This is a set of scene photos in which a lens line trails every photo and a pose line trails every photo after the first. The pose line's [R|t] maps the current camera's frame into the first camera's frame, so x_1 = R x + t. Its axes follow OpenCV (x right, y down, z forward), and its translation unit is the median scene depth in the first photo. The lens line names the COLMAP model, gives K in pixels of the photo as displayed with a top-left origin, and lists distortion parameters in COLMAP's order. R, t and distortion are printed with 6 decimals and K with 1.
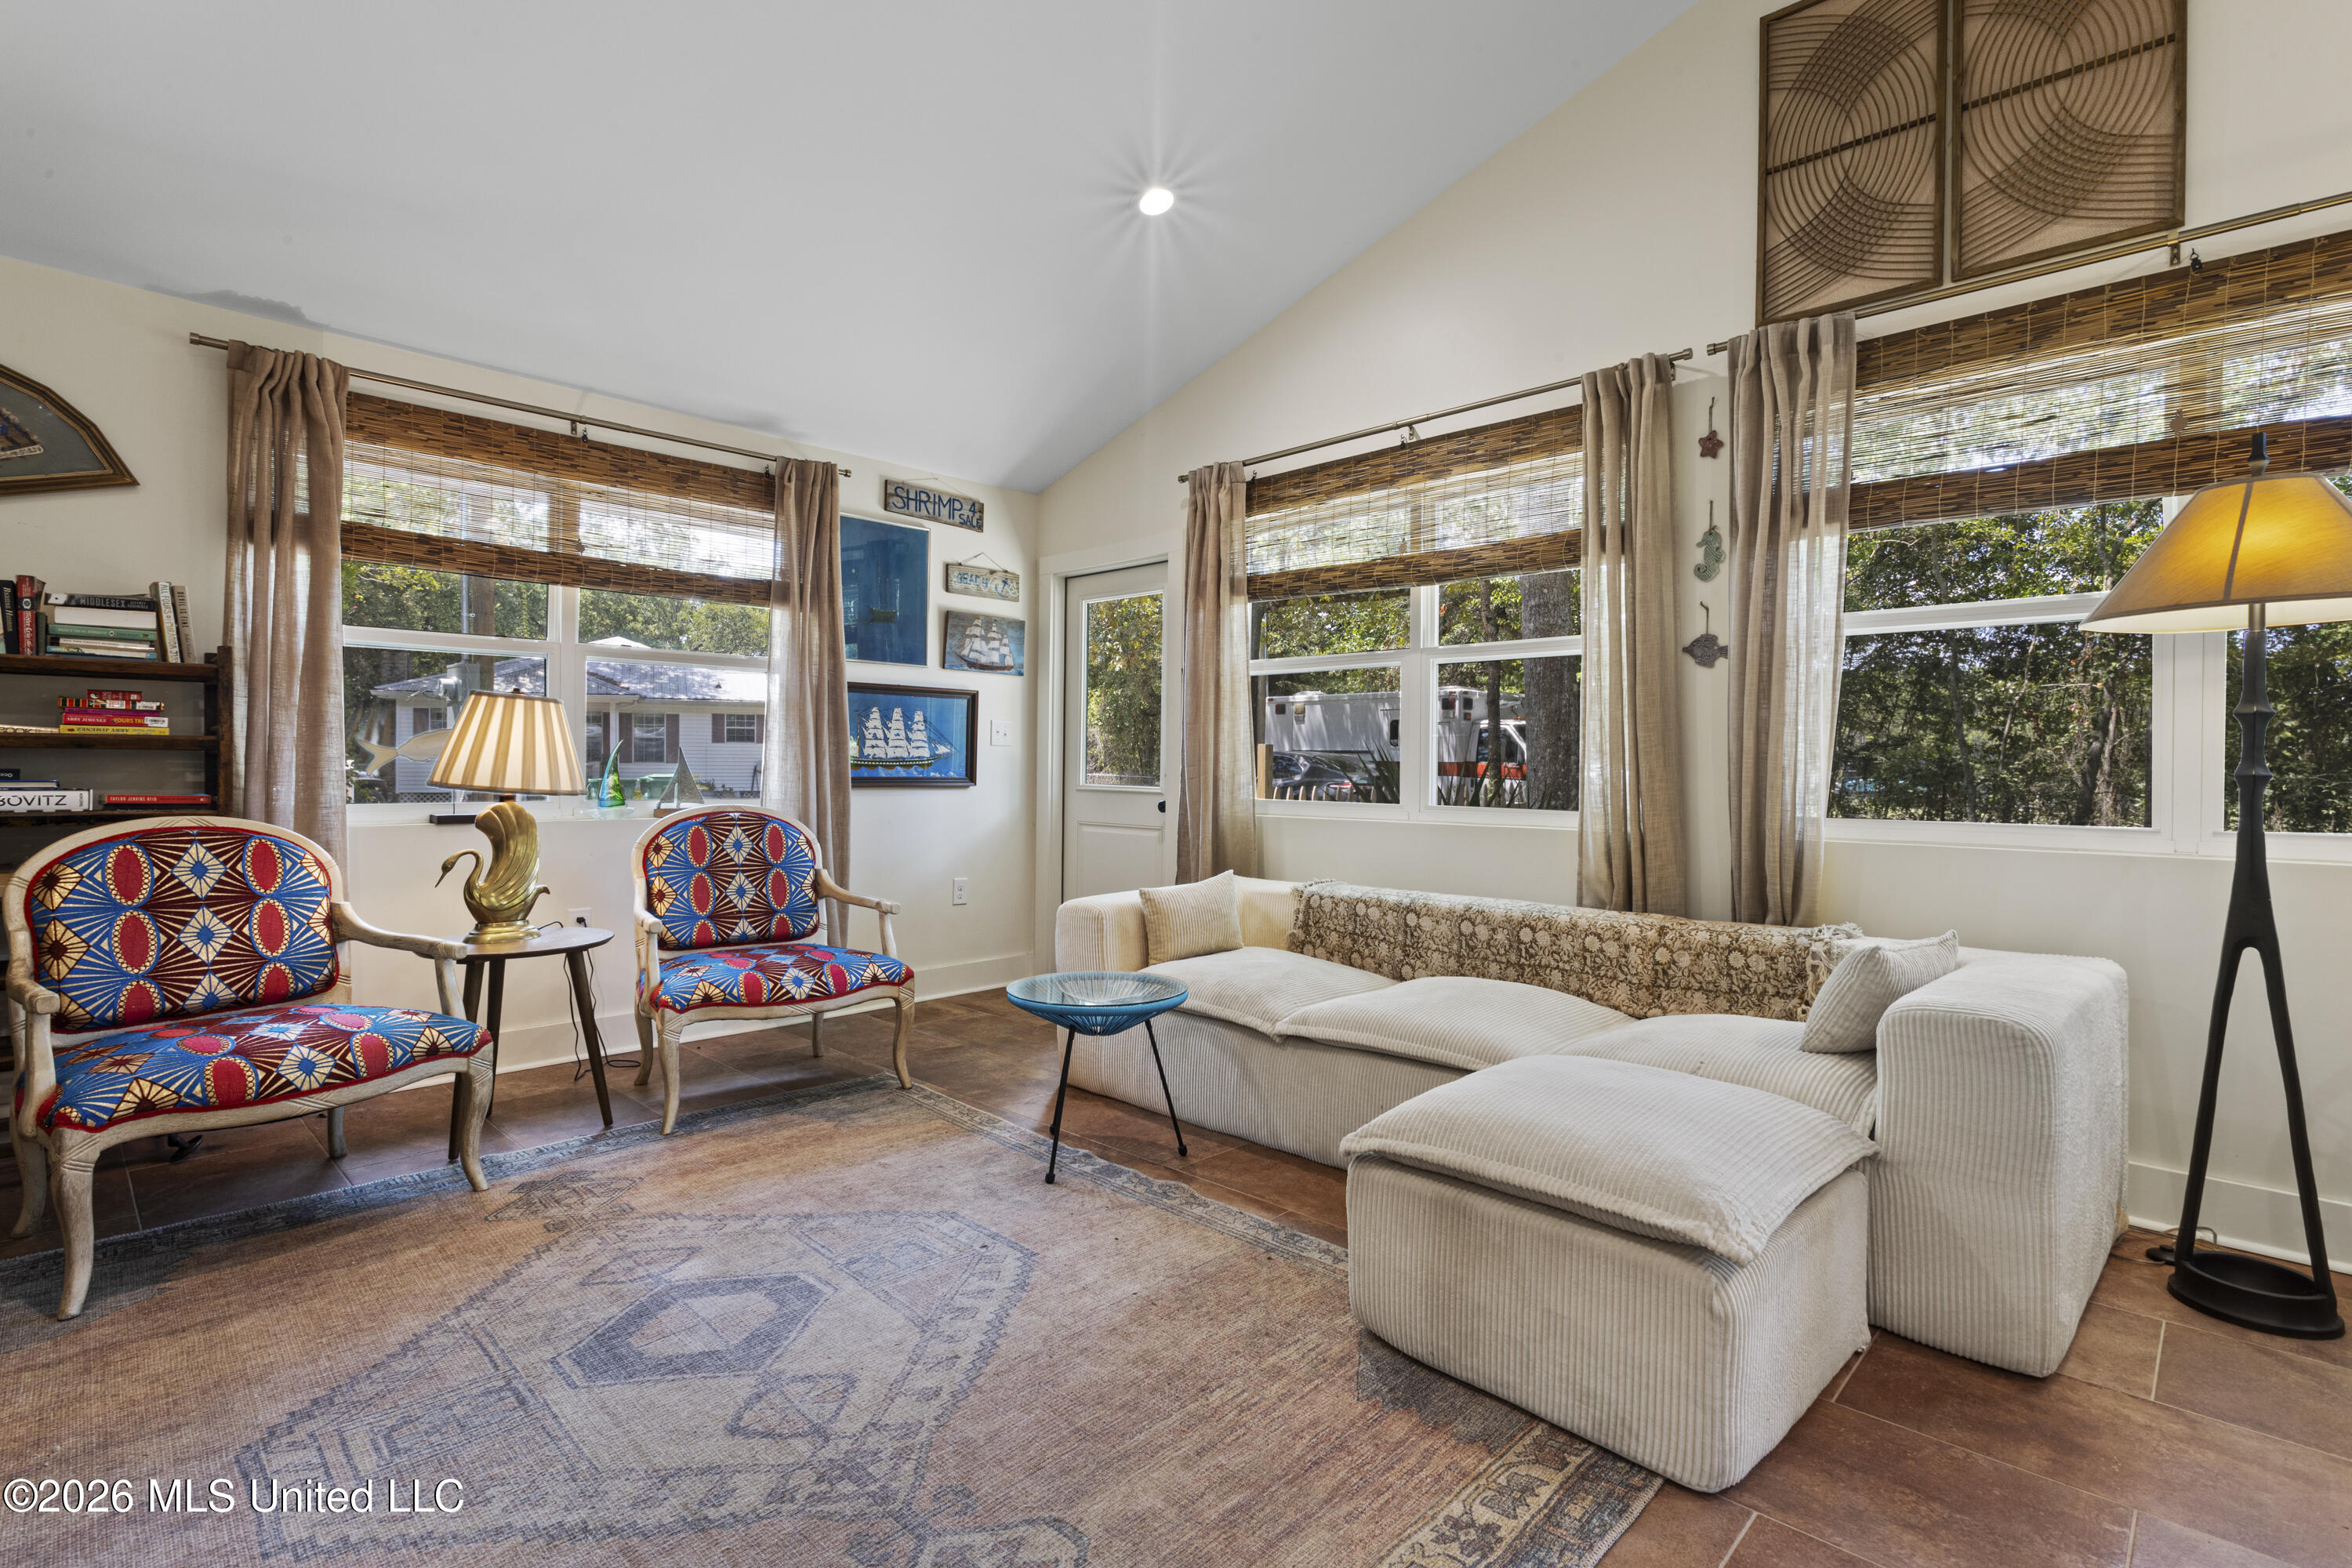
lens RADIAL K [[1107.6, 0, 1160.8], [0, 1107.6, 768.7], [0, 0, 1]] dist [-0.001297, 0.003805]
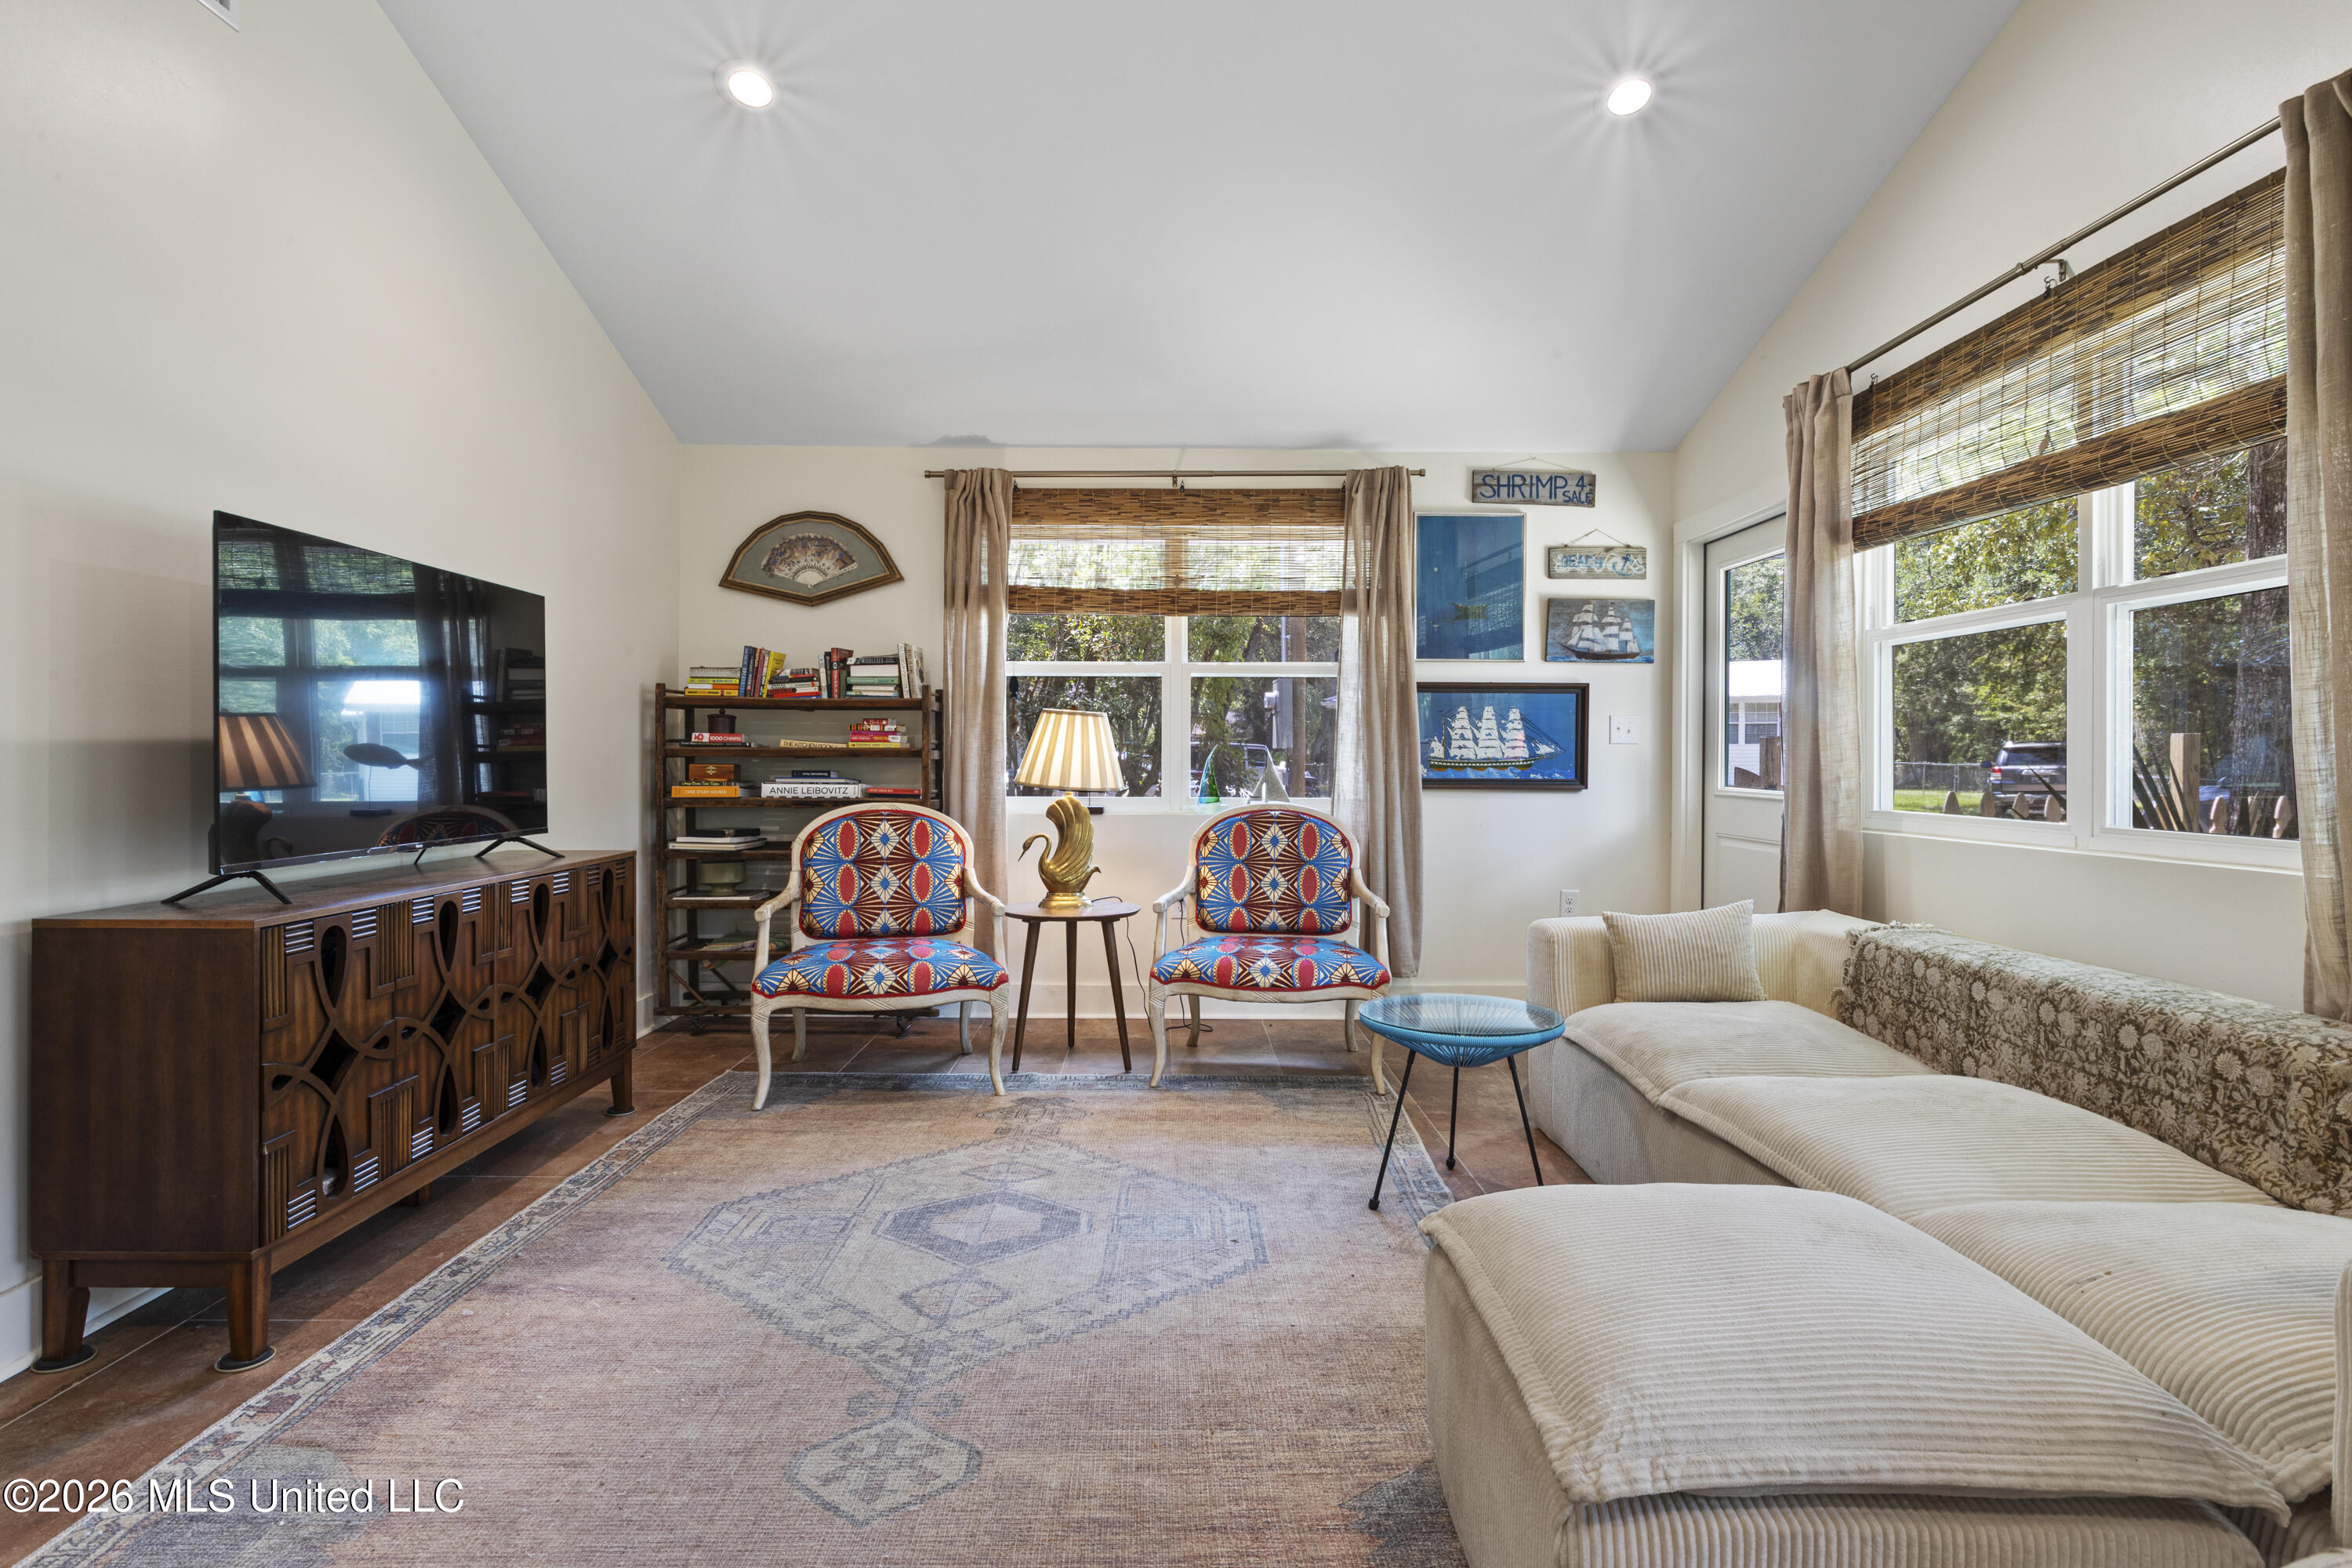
lens RADIAL K [[1156.7, 0, 1169.3], [0, 1156.7, 764.2], [0, 0, 1]] dist [-0.015666, 0.006363]
pose [[0.705589, -0.002660, -0.708616, 0.403786], [0.000132, 0.999993, -0.003622, -0.002249], [0.708621, 0.002463, 0.705585, 0.152014]]
